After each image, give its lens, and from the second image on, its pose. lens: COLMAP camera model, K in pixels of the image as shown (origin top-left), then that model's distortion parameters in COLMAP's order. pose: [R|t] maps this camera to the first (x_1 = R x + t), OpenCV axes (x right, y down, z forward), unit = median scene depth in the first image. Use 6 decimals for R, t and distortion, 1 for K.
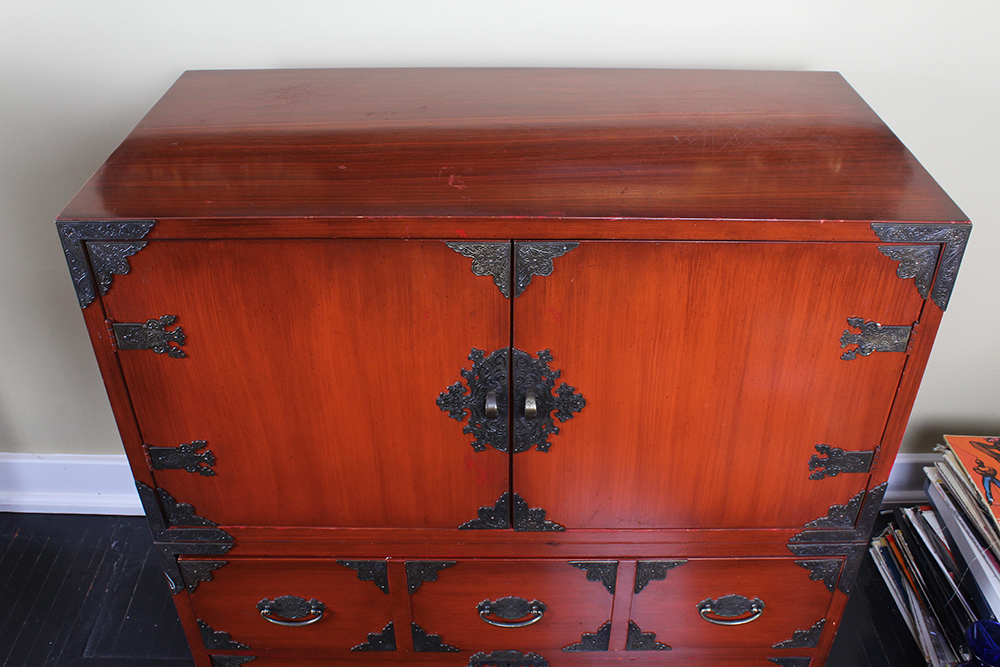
lens RADIAL K [[917.8, 0, 503.8], [0, 917.8, 336.5], [0, 0, 1]] dist [-0.113514, 0.000000]
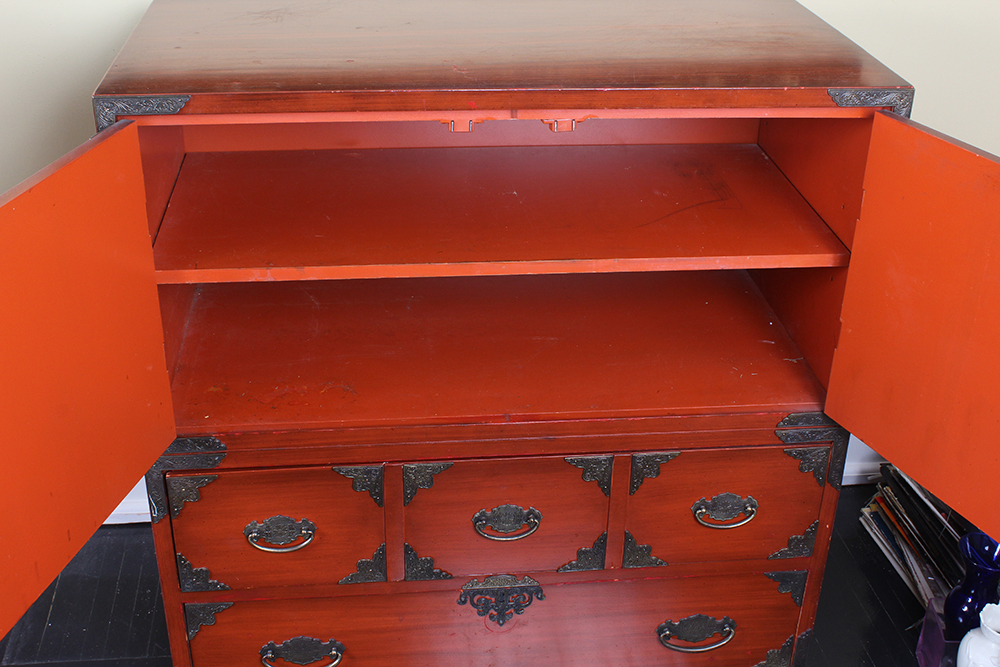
lens RADIAL K [[1214.8, 0, 499.4], [0, 1214.8, 334.5], [0, 0, 1]] dist [-0.103388, 0.000000]
pose [[0.993601, -0.032627, 0.108135, -0.136902], [0.044586, 0.992921, -0.110089, 0.247299], [-0.103777, 0.114206, 0.988022, -0.323846]]
